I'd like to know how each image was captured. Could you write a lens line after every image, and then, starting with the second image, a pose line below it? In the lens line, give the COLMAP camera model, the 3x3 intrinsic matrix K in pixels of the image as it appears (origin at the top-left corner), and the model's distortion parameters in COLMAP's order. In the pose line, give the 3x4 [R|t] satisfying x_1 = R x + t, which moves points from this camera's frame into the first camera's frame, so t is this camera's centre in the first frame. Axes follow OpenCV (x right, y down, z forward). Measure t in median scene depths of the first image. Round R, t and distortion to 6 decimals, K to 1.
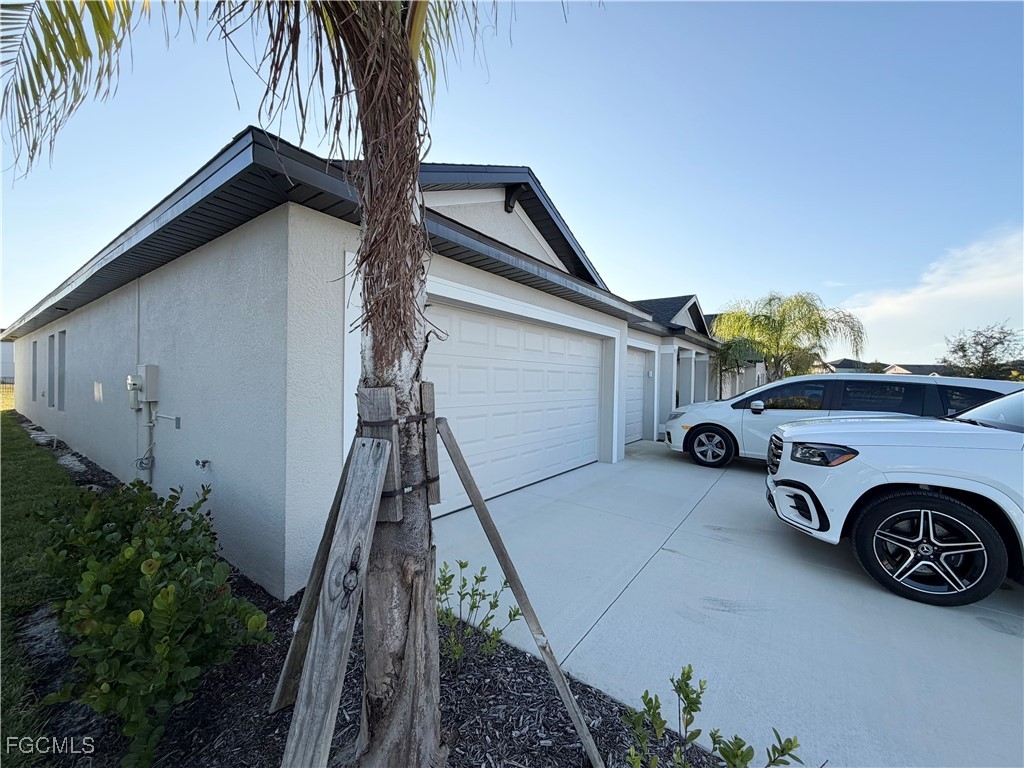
lens RADIAL K [[407.4, 0, 512.0], [0, 407.4, 384.0], [0, 0, 1]] dist [0.002931, 0.000473]
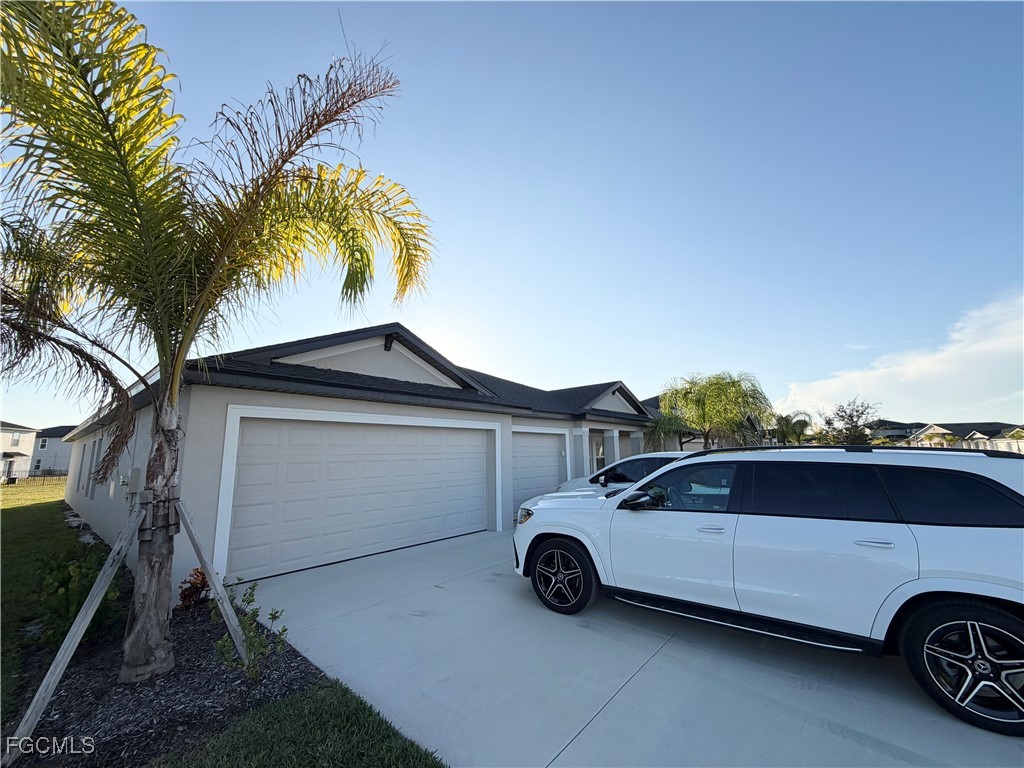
lens RADIAL K [[407.4, 0, 512.0], [0, 407.4, 384.0], [0, 0, 1]] dist [0.002931, 0.000473]
pose [[0.996272, -0.048559, -0.071308, 0.416476], [0.034954, 0.982871, -0.180952, -0.019498], [0.078873, 0.177785, 0.980903, -0.292190]]
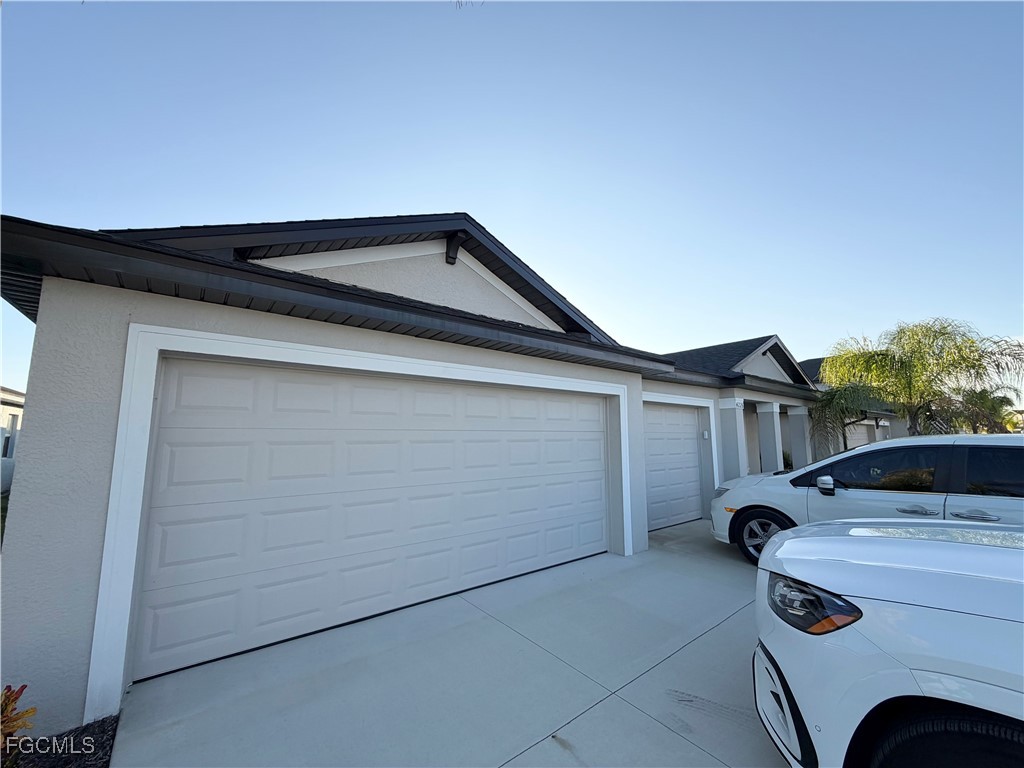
lens RADIAL K [[407.4, 0, 512.0], [0, 407.4, 384.0], [0, 0, 1]] dist [0.002931, 0.000473]
pose [[0.964936, -0.051370, -0.257409, 0.264954], [0.015090, 0.989897, -0.140981, -0.024002], [0.262051, 0.132154, 0.955963, 0.165510]]
